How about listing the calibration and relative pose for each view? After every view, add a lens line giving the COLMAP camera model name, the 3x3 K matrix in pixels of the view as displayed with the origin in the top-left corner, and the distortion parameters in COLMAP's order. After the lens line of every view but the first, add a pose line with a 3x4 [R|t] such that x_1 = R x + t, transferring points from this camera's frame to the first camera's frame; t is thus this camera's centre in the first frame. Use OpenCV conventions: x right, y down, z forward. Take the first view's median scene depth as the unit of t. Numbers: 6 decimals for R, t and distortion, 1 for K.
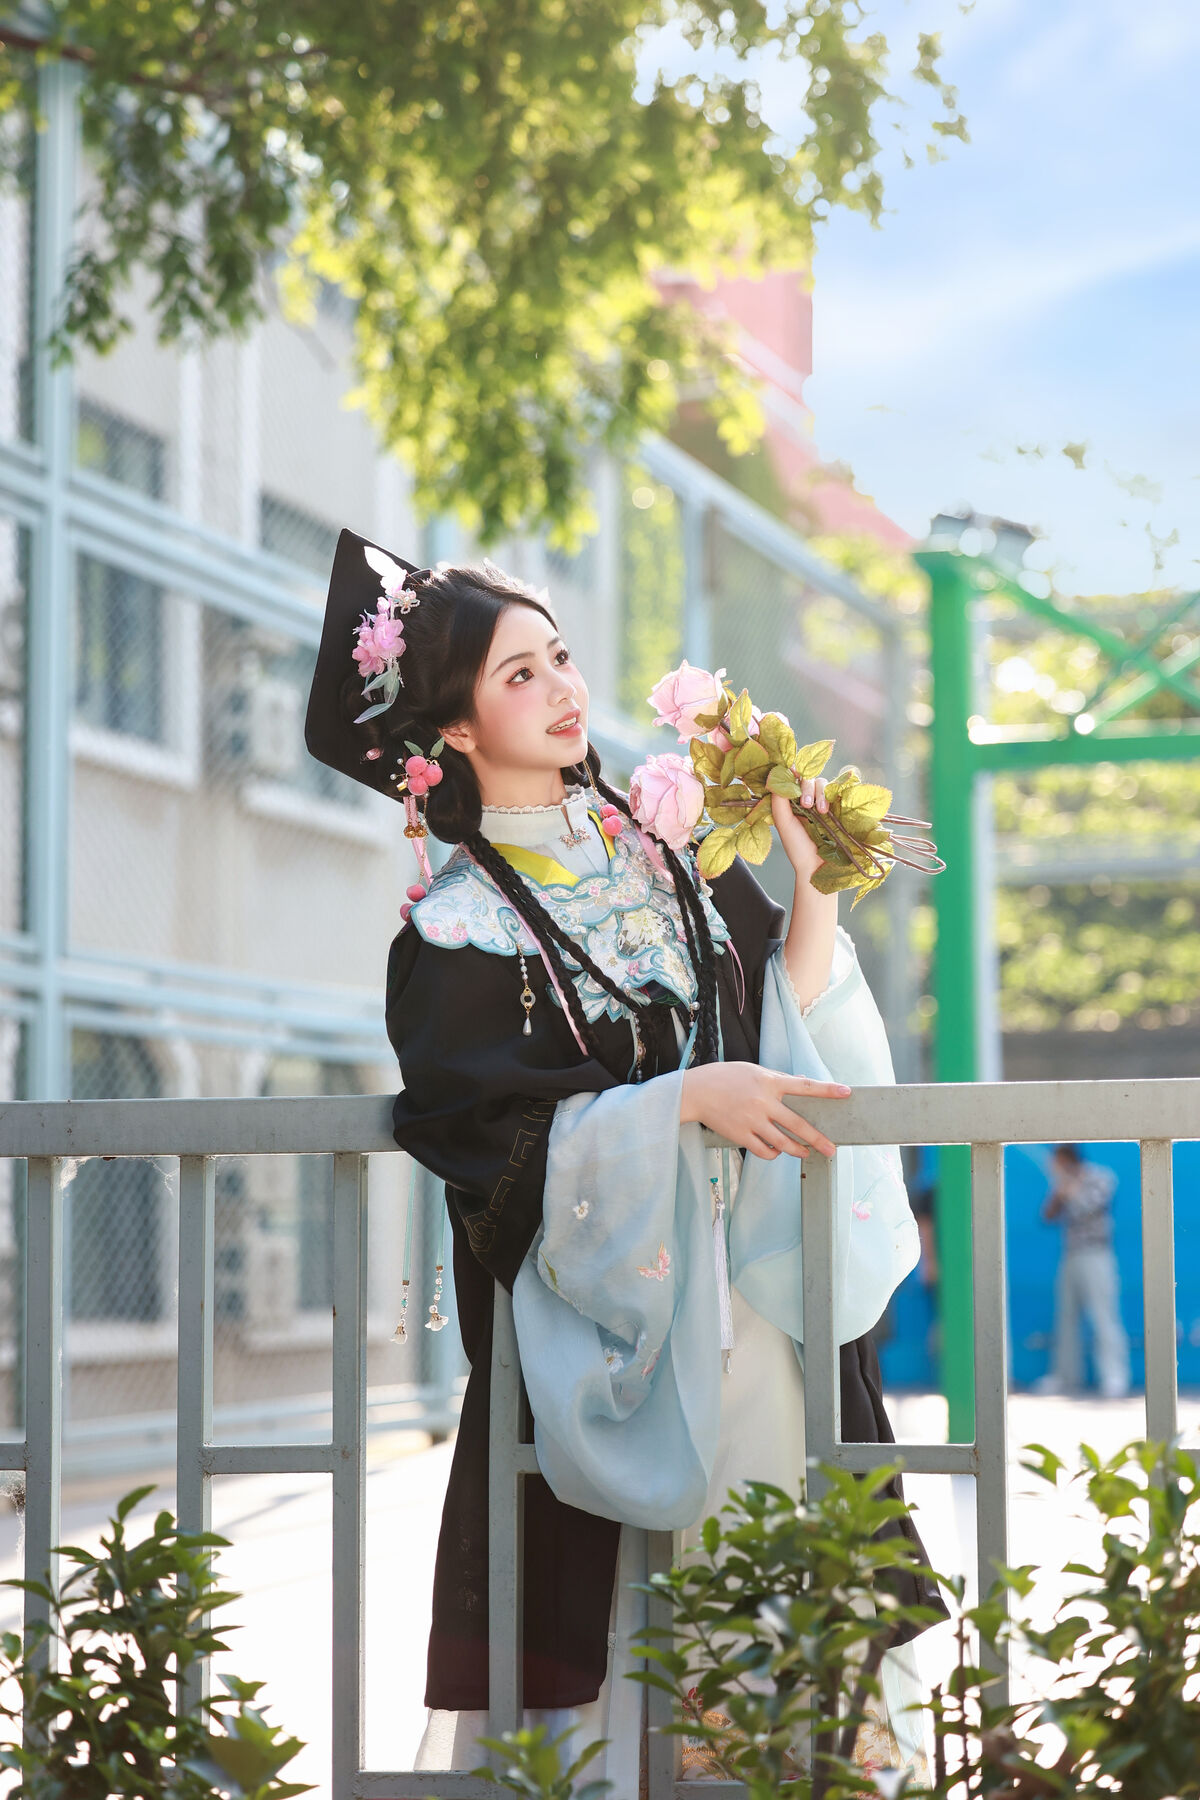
lens RADIAL K [[4094.7, 0, 600.0], [0, 4094.7, 900.0], [0, 0, 1]] dist [0.092392, 0.143062]
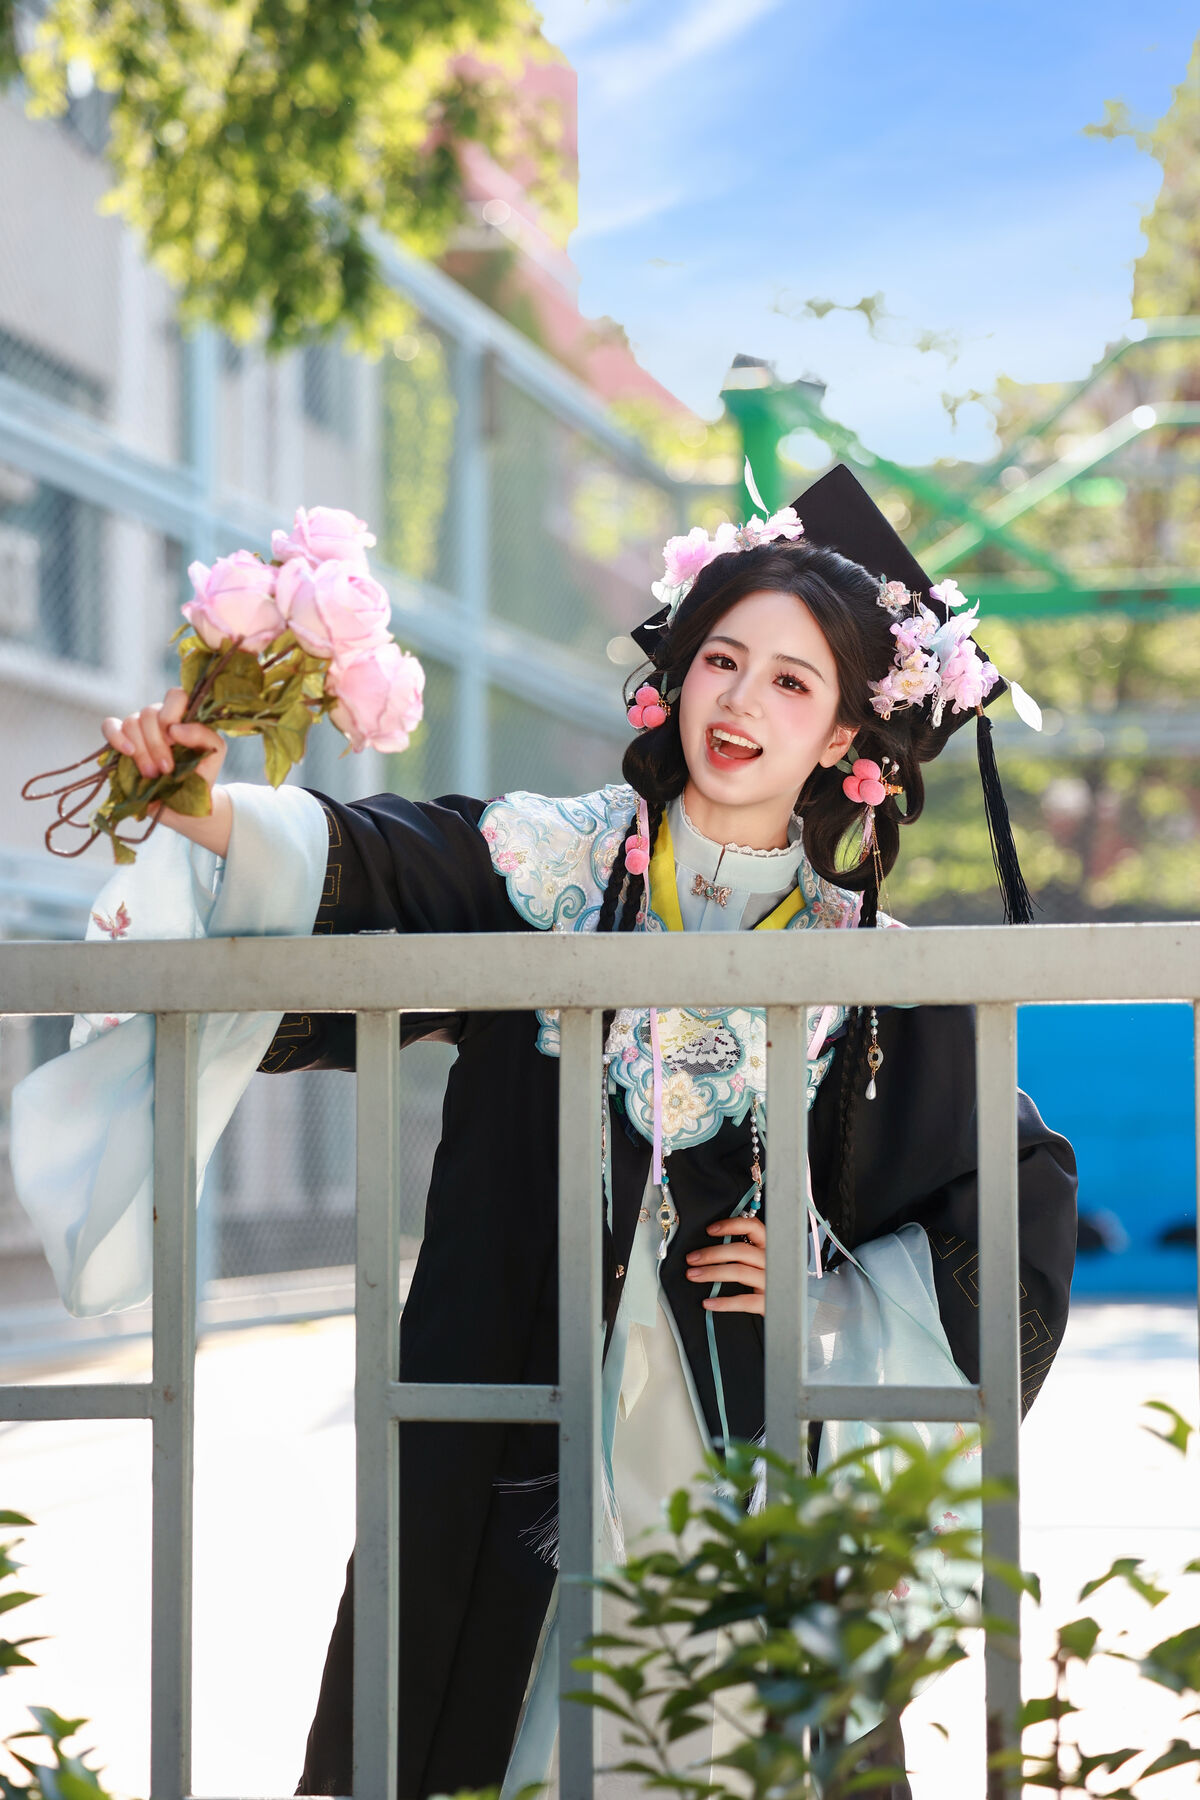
lens RADIAL K [[4098.3, 0, 600.0], [0, 4098.3, 900.0], [0, 0, 1]] dist [0.042337, 0.055351]
pose [[0.997539, 0.008386, 0.069607, -0.035156], [-0.010060, 0.999668, 0.023735, 0.021130], [-0.069385, -0.024377, 0.997292, 0.216082]]
